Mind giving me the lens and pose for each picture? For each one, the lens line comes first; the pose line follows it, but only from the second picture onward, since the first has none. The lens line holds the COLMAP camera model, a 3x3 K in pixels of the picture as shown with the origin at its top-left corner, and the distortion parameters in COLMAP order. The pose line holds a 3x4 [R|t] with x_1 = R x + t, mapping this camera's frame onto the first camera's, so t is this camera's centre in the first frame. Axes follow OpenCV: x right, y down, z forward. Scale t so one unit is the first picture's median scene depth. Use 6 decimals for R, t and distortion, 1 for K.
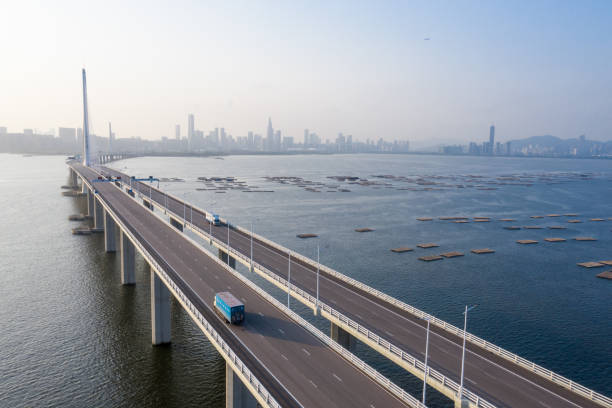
lens RADIAL K [[494.1, 0, 306.9], [0, 494.1, 201.6], [0, 0, 1]] dist [-0.007586, 0.020607]
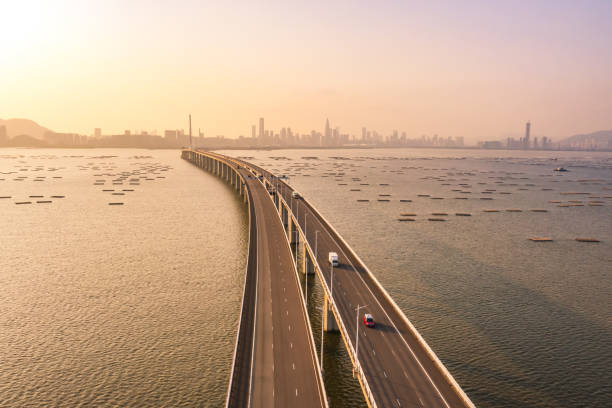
lens RADIAL K [[494.1, 0, 306.6], [0, 494.1, 203.3], [0, 0, 1]] dist [-0.007586, 0.020607]
pose [[0.985880, 0.012614, -0.166980, 0.091369], [-0.010911, 0.999879, 0.011114, 0.026385], [0.167100, -0.009135, 0.985898, -0.223128]]
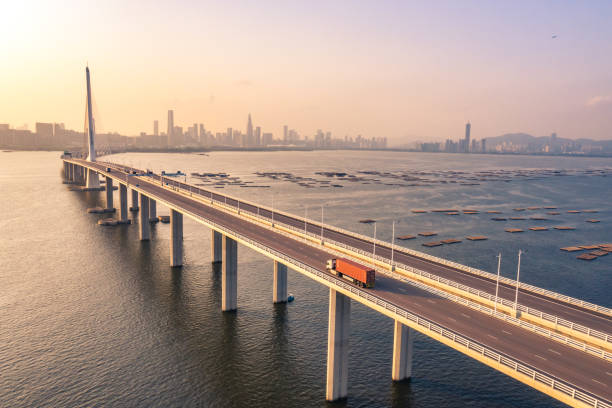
lens RADIAL K [[494.1, 0, 307.6], [0, 494.1, 203.7], [0, 0, 1]] dist [-0.007586, 0.020607]
pose [[0.998869, -0.001584, 0.047520, -0.006372], [0.001033, 0.999932, 0.011625, 0.000597], [-0.047535, -0.011563, 0.998803, -0.008034]]
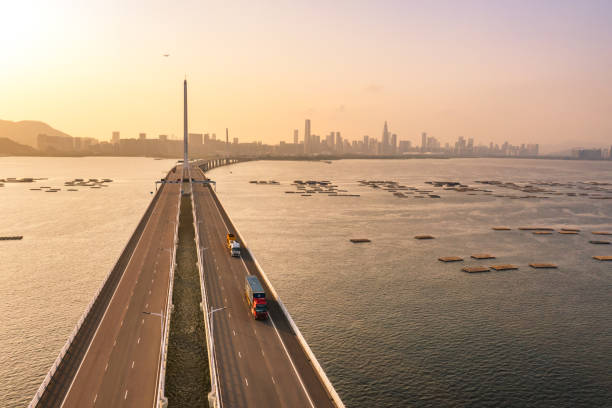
lens RADIAL K [[494.1, 0, 305.4], [0, 494.1, 201.9], [0, 0, 1]] dist [-0.007586, 0.020607]
pose [[0.970737, 0.023907, -0.238954, 0.011185], [-0.025622, 0.999663, -0.004074, -0.000200], [0.238776, 0.010077, 0.971022, 0.000358]]
